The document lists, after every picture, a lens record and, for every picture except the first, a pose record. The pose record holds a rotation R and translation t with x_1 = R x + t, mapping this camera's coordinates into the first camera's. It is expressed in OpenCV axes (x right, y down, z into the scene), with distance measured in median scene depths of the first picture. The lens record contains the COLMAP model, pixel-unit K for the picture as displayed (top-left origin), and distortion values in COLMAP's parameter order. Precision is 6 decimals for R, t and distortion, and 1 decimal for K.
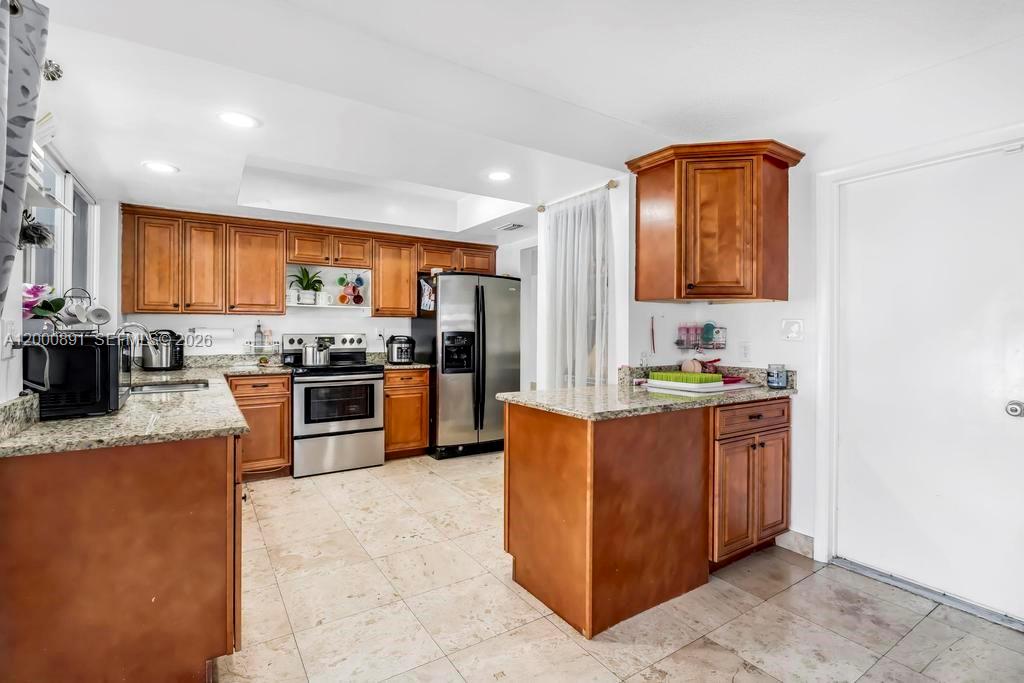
lens RADIAL K [[478.6, 0, 506.7], [0, 478.6, 331.3], [0, 0, 1]] dist [-0.021324, 0.004014]
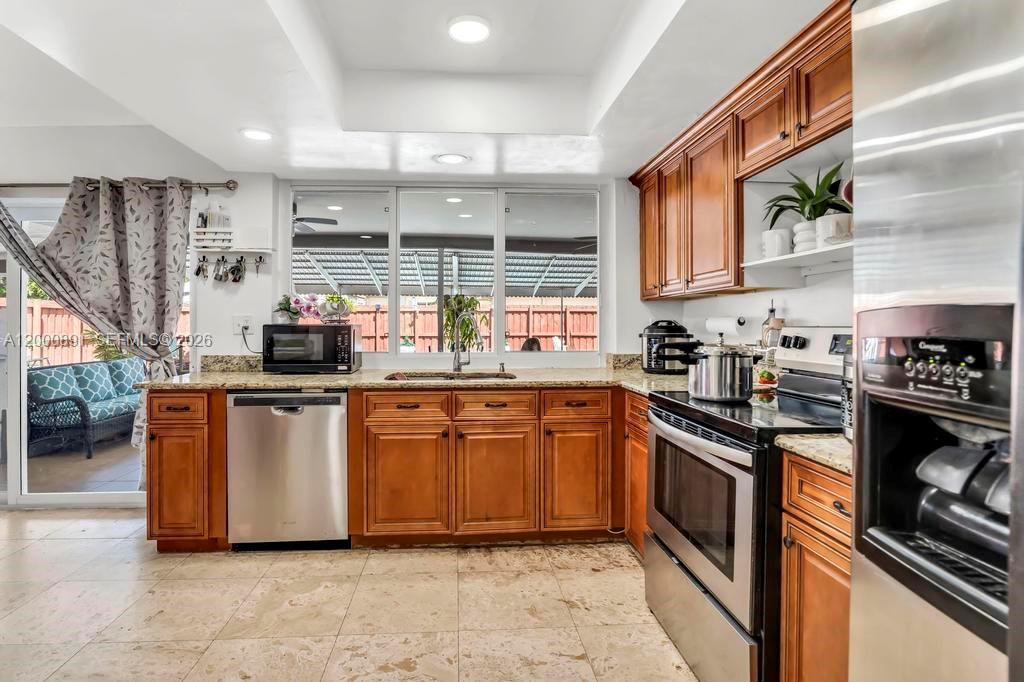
lens RADIAL K [[478.6, 0, 487.3], [0, 478.6, 322.7], [0, 0, 1]] dist [-0.021324, 0.004014]
pose [[-0.473250, -0.011573, -0.880852, 0.095548], [-0.004503, 0.999932, -0.010718, 0.009127], [0.880916, -0.001106, -0.473271, 1.081211]]
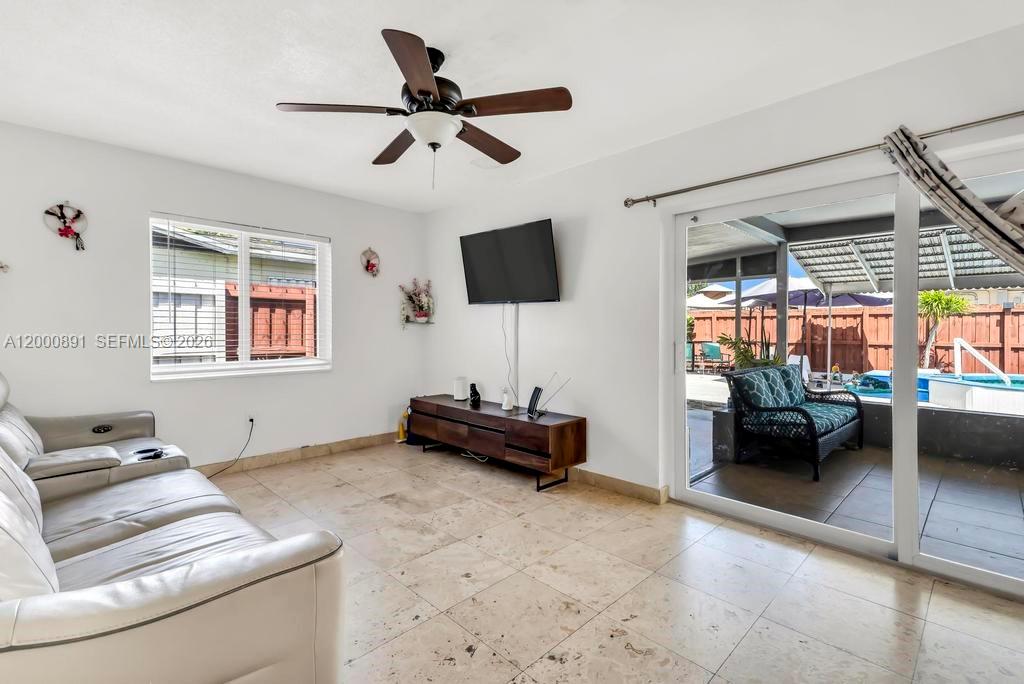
lens RADIAL K [[465.4, 0, 509.0], [0, 465.4, 334.0], [0, 0, 1]] dist [0.012954, 0.001044]
pose [[-0.978016, -0.007825, -0.208382, 0.389210], [-0.010828, 0.999853, 0.013274, 0.015135], [0.208248, 0.015238, -0.977957, 0.500354]]
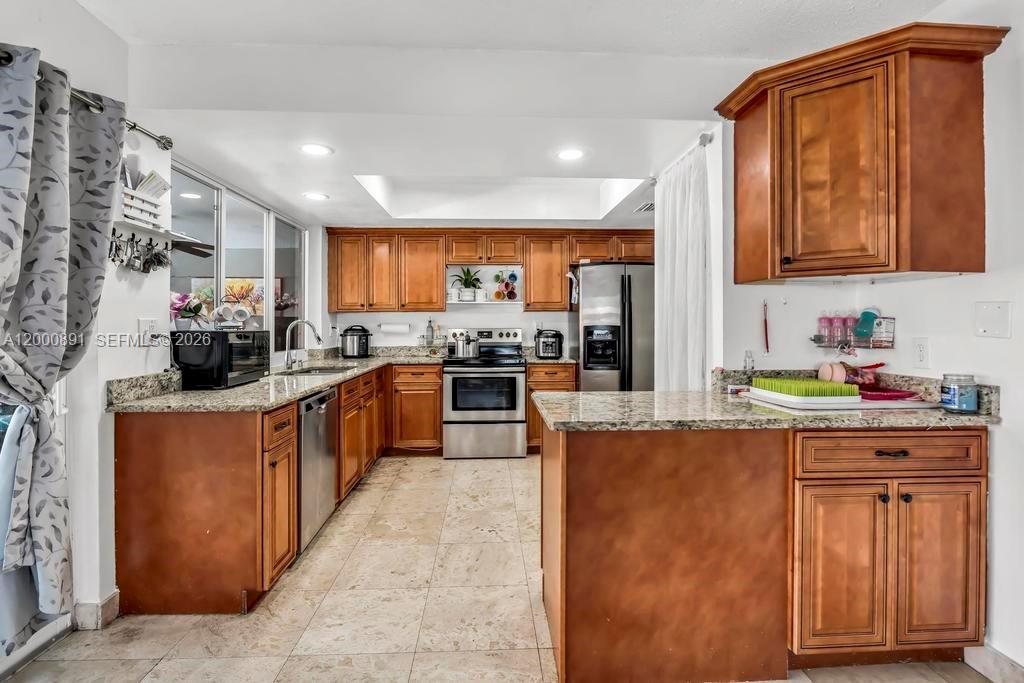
lens RADIAL K [[478.6, 0, 510.5], [0, 478.6, 323.9], [0, 0, 1]] dist [-0.021324, 0.004014]
pose [[0.865808, -0.007692, -0.500318, 0.245839], [0.005961, 0.999969, -0.005059, 0.001530], [0.500342, 0.001397, 0.865827, 0.109102]]
